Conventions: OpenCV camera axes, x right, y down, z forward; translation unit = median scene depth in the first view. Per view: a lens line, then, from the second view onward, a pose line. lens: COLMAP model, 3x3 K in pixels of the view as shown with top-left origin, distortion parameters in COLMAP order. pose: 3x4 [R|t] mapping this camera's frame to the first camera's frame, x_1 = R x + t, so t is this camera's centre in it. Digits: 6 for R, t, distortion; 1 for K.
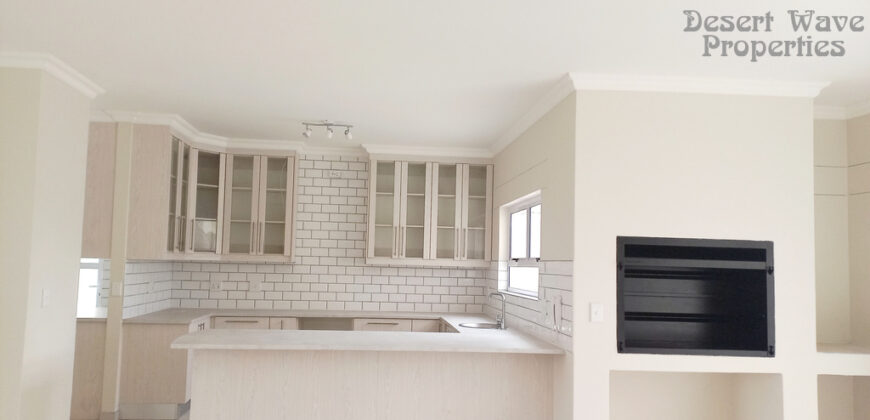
lens RADIAL K [[621.0, 0, 421.8], [0, 621.0, 227.2], [0, 0, 1]] dist [0.080740, -0.001264]
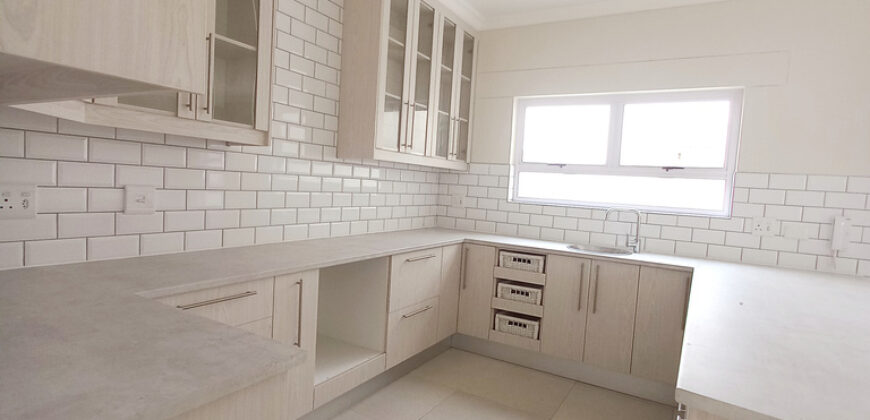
lens RADIAL K [[455.7, 0, 435.0], [0, 455.7, 210.0], [0, 0, 1]] dist [-0.000542, -0.000080]
pose [[0.576056, -0.037936, 0.816529, -0.407256], [-0.092655, 0.989454, 0.111338, 0.054383], [-0.812142, -0.139793, 0.566466, 0.714077]]
